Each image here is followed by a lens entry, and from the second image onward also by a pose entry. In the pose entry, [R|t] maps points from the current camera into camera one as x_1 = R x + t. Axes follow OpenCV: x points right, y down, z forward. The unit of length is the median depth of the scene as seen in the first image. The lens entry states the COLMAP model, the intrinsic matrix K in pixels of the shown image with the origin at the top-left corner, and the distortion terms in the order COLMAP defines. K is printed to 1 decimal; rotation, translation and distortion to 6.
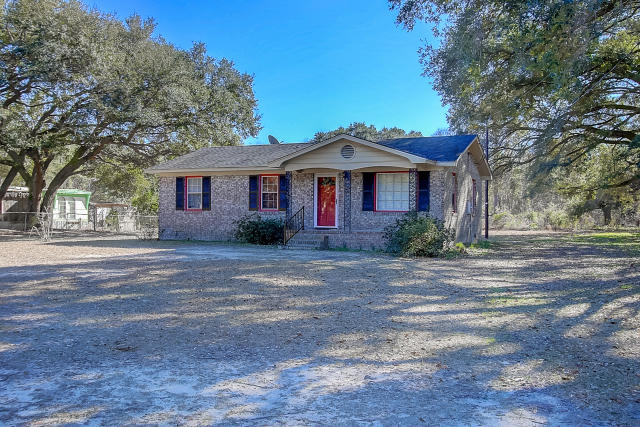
lens RADIAL K [[617.6, 0, 320.0], [0, 617.6, 213.5], [0, 0, 1]] dist [0.006564, 0.011429]
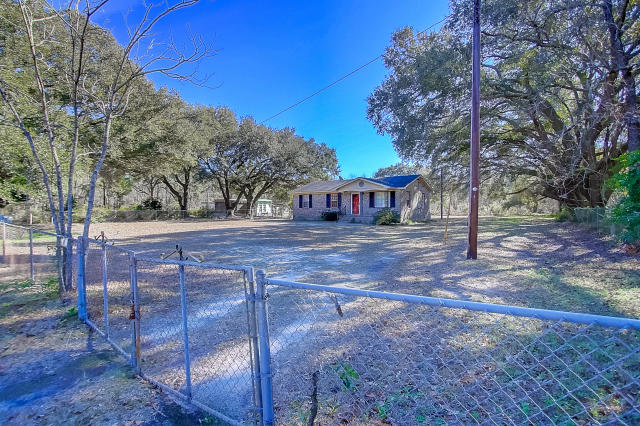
lens RADIAL K [[329.0, 0, 320.0], [0, 329.0, 213.0], [0, 0, 1]] dist [0.000049, -0.000016]
pose [[0.972115, -0.008578, -0.234349, 0.140898], [0.012184, 0.999829, 0.013943, -0.002373], [0.234190, -0.016409, 0.972052, -0.248455]]
